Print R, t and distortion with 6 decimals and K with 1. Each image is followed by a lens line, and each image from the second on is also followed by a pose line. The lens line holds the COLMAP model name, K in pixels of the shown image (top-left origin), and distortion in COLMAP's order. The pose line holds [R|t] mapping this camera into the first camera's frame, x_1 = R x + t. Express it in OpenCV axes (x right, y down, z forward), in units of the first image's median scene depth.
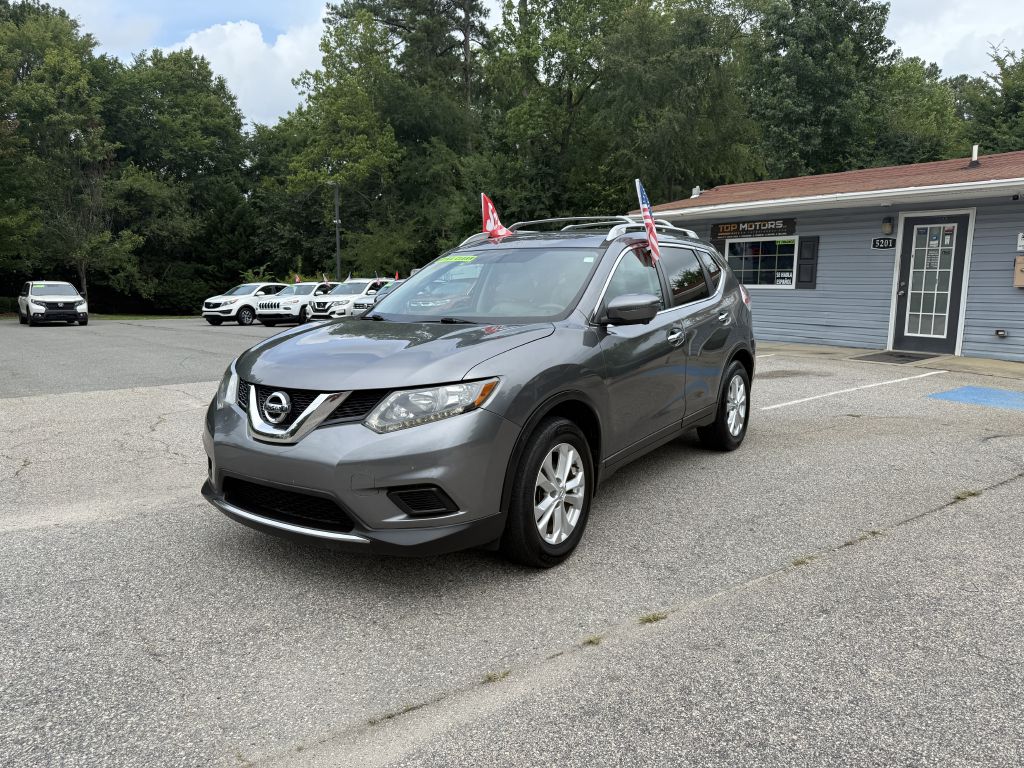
lens RADIAL K [[728.5, 0, 505.7], [0, 728.5, 383.7], [0, 0, 1]] dist [0.022831, -0.026084]
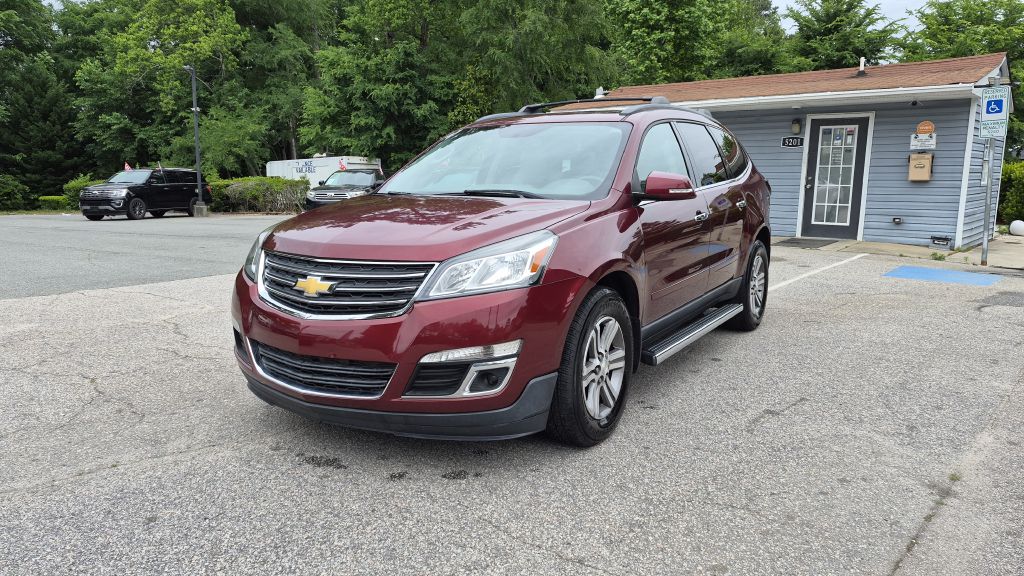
lens RADIAL K [[711.9, 0, 509.9], [0, 711.9, 289.1], [0, 0, 1]] dist [0.051036, -0.041239]
pose [[0.971143, -0.032139, 0.236324, -0.157067], [0.028255, 0.999405, 0.019803, -0.000080], [-0.236819, -0.012554, 0.971473, 0.026178]]
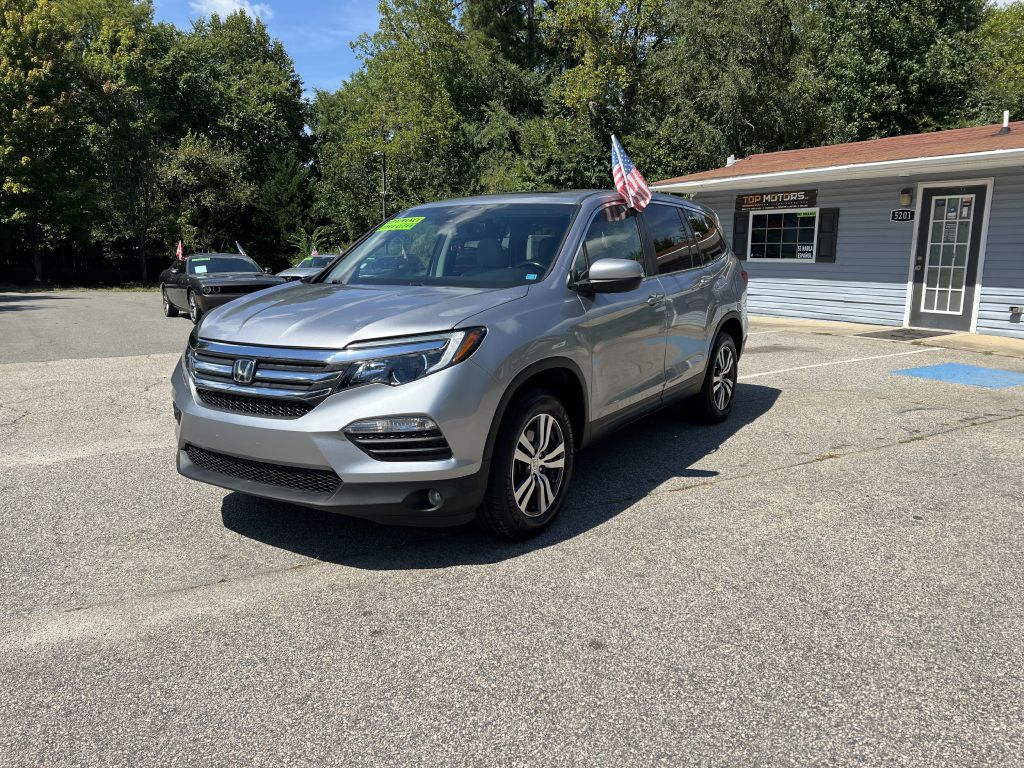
lens RADIAL K [[772.4, 0, 507.7], [0, 772.4, 381.5], [0, 0, 1]] dist [0.041735, -0.039299]
pose [[0.995247, 0.016684, -0.095947, 0.093805], [-0.014304, 0.999574, 0.025440, 0.006479], [0.096331, -0.023946, 0.995061, -0.065129]]
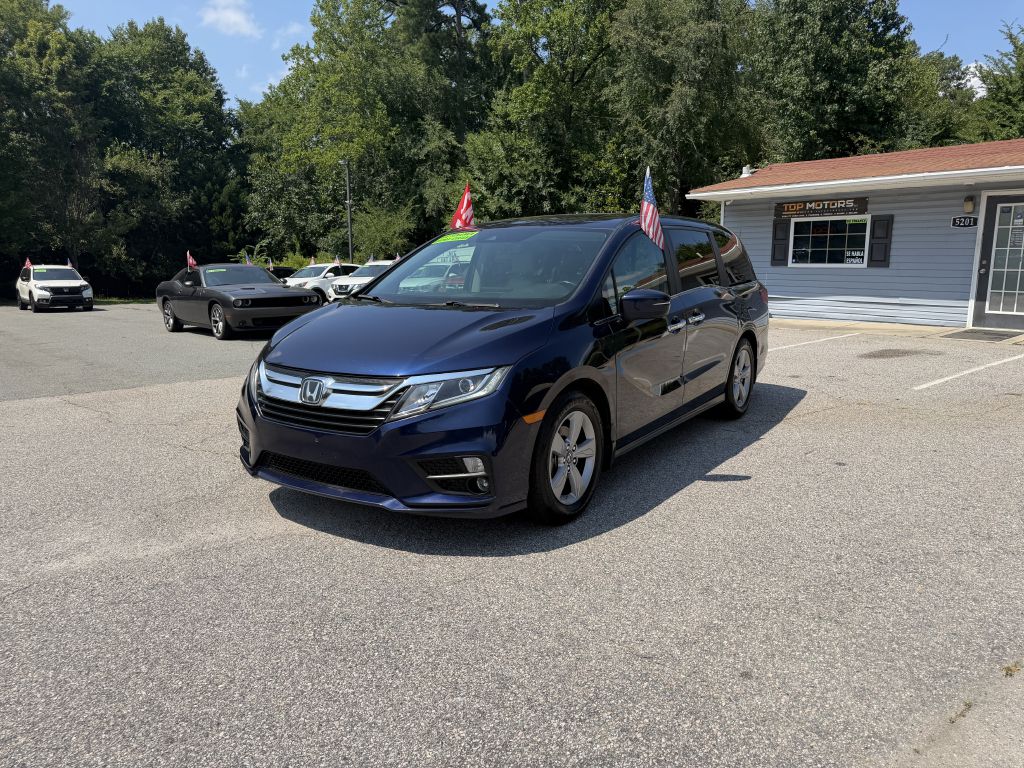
lens RADIAL K [[728.5, 0, 510.2], [0, 728.5, 384.4], [0, 0, 1]] dist [0.022831, -0.026084]
pose [[0.998988, -0.015335, 0.042272, -0.142017], [0.014125, 0.999486, 0.028772, -0.004927], [-0.042691, -0.028146, 0.998692, 0.009102]]
